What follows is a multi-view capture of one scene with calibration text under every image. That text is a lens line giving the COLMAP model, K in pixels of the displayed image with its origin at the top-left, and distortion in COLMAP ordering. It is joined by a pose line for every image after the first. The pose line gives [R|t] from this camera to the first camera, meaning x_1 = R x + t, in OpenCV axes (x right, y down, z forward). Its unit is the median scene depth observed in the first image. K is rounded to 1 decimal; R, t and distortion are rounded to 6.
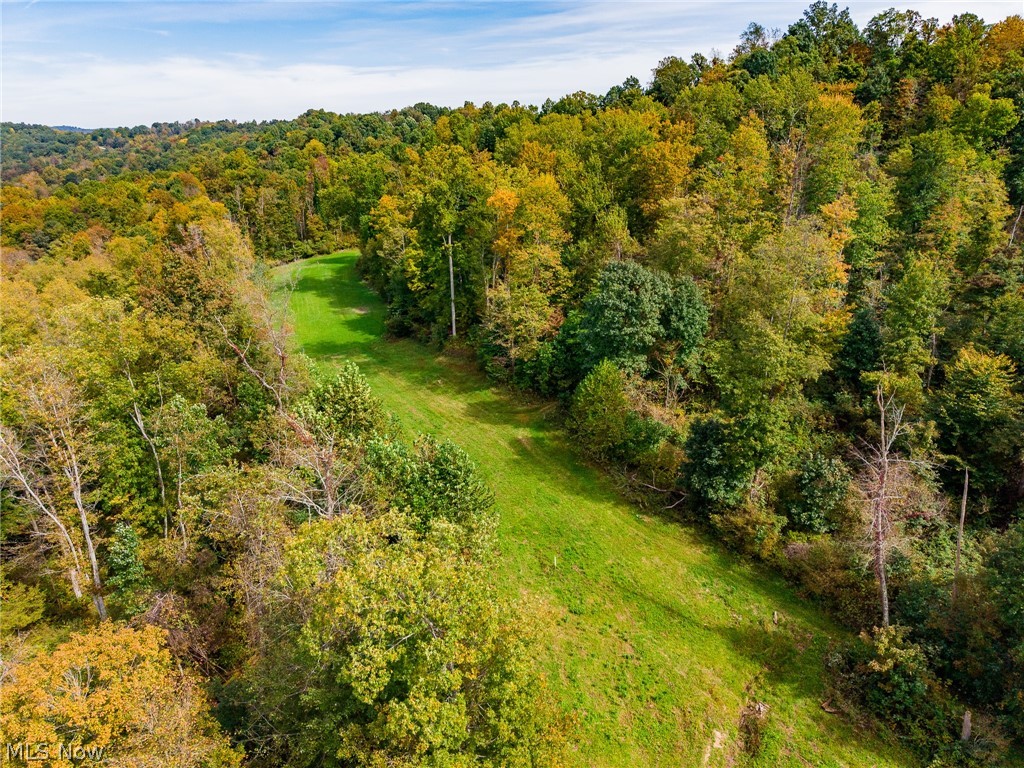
lens RADIAL K [[689.9, 0, 510.1], [0, 689.9, 386.8], [0, 0, 1]] dist [0.032597, -0.034620]
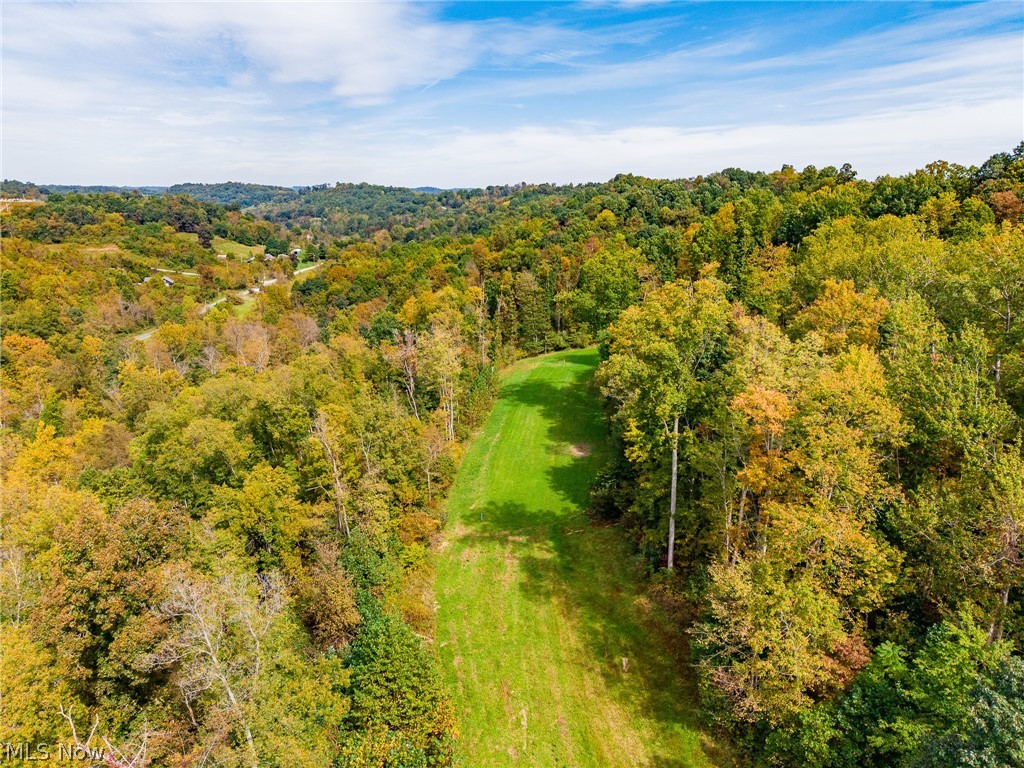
lens RADIAL K [[679.1, 0, 512.0], [0, 679.1, 384.0], [0, 0, 1]] dist [0.042485, -0.033238]
pose [[0.908025, 0.112441, -0.403543, 0.016831], [-0.141717, 0.988959, -0.043323, -0.152435], [0.394217, 0.096527, 0.913934, 0.284377]]
